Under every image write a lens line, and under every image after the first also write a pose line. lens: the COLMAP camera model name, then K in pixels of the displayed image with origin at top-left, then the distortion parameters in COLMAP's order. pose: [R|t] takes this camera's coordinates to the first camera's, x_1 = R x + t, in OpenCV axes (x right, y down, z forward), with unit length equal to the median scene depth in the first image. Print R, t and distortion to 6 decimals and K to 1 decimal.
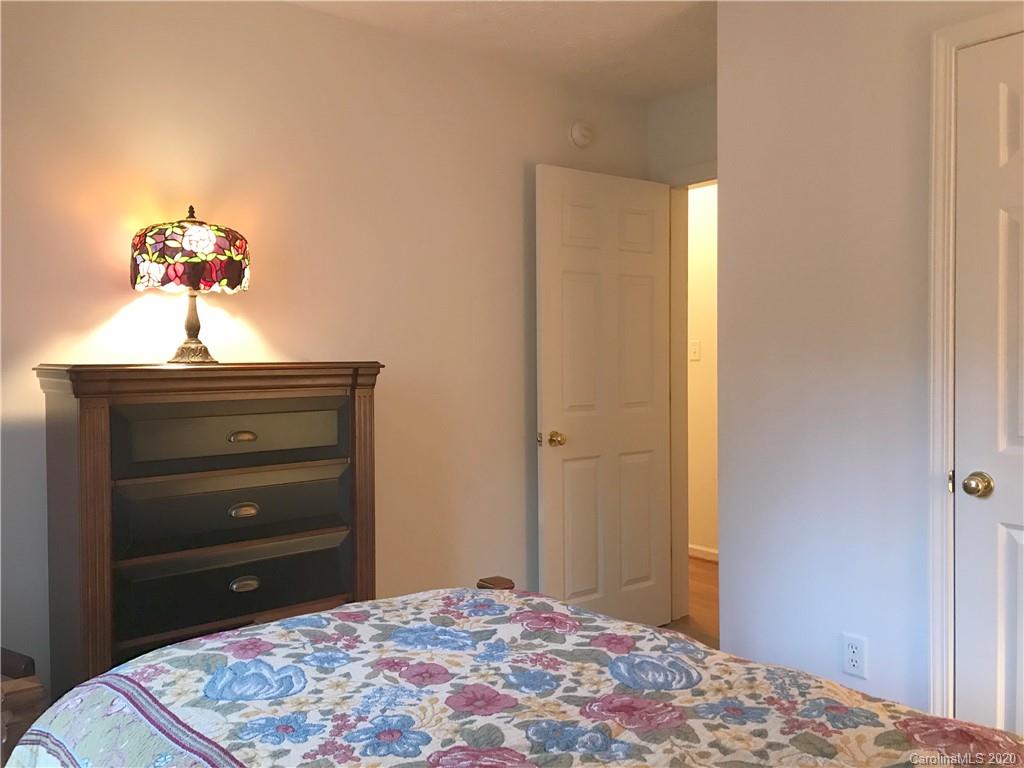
lens RADIAL K [[827.1, 0, 512.0], [0, 827.1, 384.0], [0, 0, 1]] dist [0.005750, -0.005235]
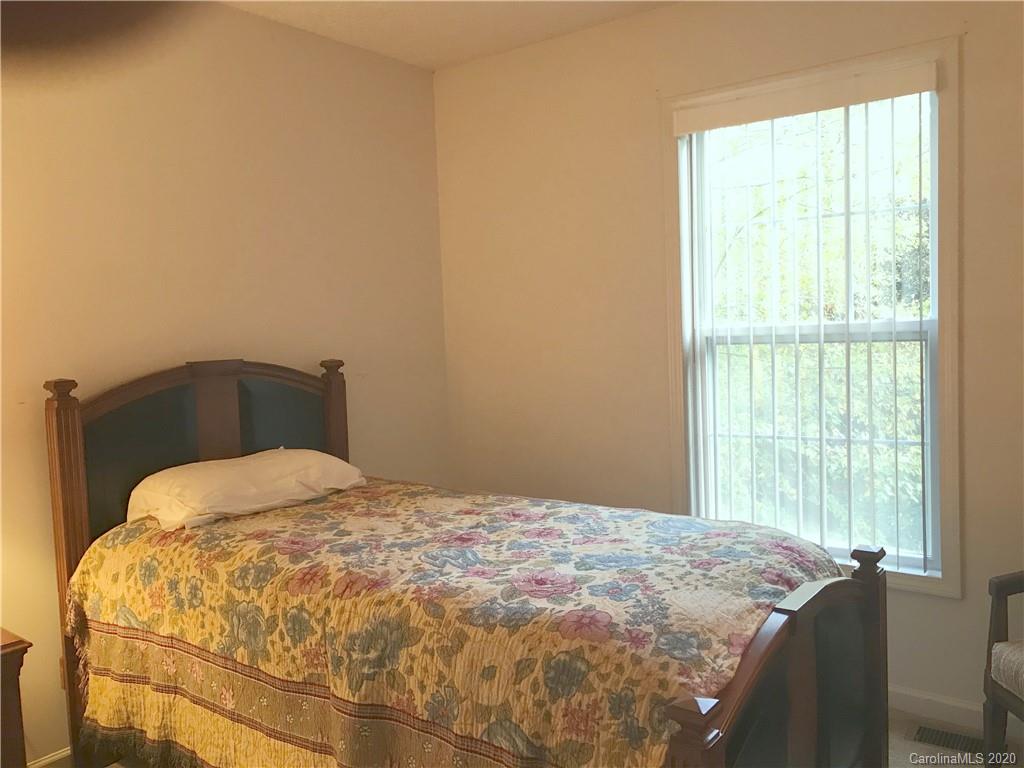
lens RADIAL K [[827.1, 0, 512.0], [0, 827.1, 384.0], [0, 0, 1]] dist [0.005750, -0.005235]
pose [[-0.971053, 0.058136, -0.231680, 0.231641], [0.034012, 0.993699, 0.106793, -0.072861], [0.236429, 0.095822, -0.966912, 1.451188]]
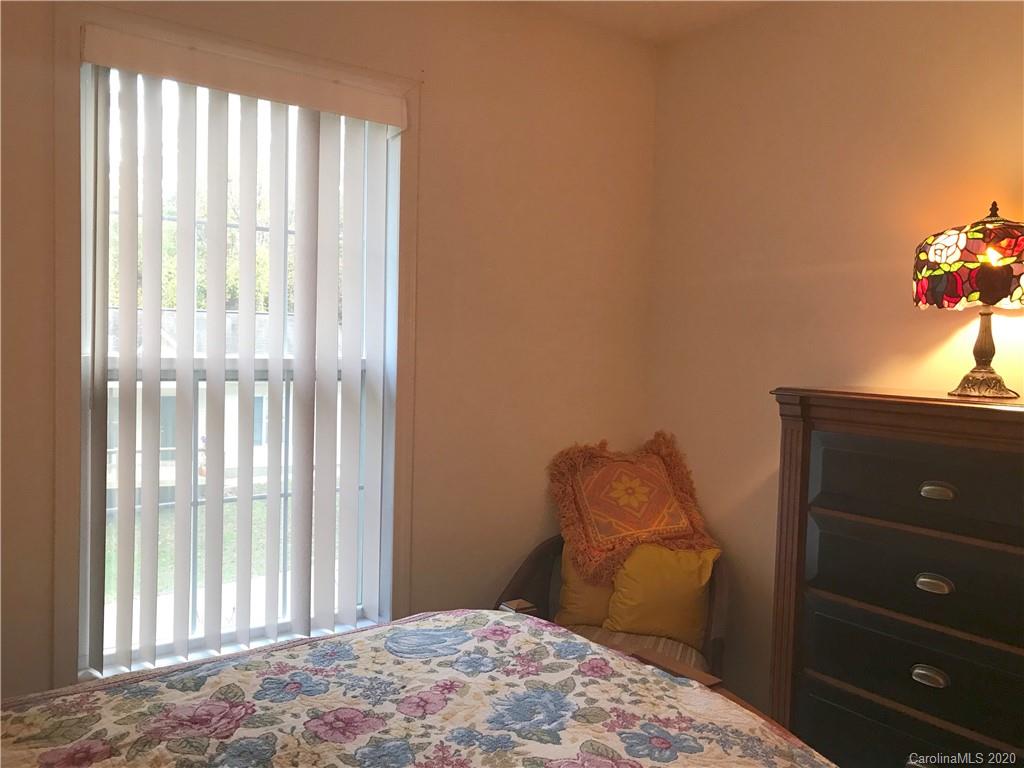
lens RADIAL K [[827.1, 0, 512.0], [0, 827.1, 384.0], [0, 0, 1]] dist [0.005750, -0.005235]
pose [[-0.055011, 0.050254, -0.997220, 0.514092], [-0.067011, 0.996295, 0.053904, -0.057596], [0.996235, 0.069790, -0.051440, 0.664929]]
